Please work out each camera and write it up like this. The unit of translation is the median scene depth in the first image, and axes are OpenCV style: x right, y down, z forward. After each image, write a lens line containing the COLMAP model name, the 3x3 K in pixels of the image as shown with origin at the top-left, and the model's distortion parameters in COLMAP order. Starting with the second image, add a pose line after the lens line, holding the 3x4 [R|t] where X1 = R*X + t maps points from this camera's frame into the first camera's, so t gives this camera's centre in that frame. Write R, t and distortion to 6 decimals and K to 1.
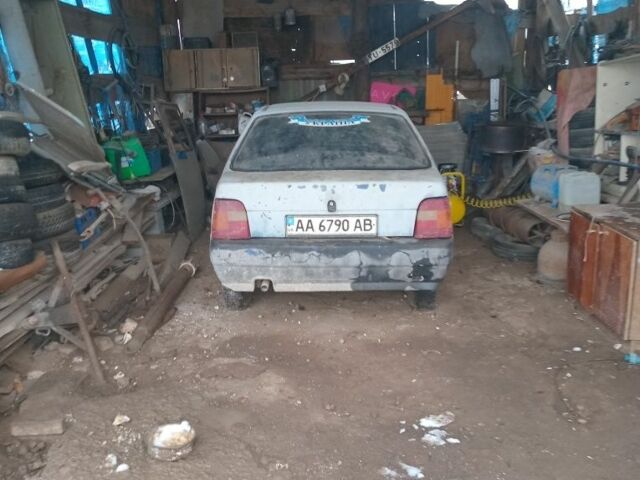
lens RADIAL K [[631.8, 0, 320.0], [0, 631.8, 240.0], [0, 0, 1]] dist [0.055519, -0.002665]
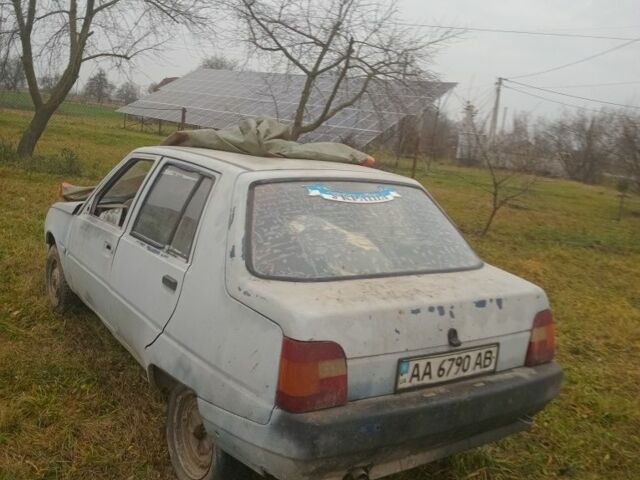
lens RADIAL K [[631.8, 0, 320.0], [0, 631.8, 240.0], [0, 0, 1]] dist [0.055519, -0.002665]
pose [[0.810920, -0.015060, 0.584963, -0.476458], [0.024640, 0.999661, -0.008421, -0.151929], [-0.584638, 0.021242, 0.811016, 0.535101]]
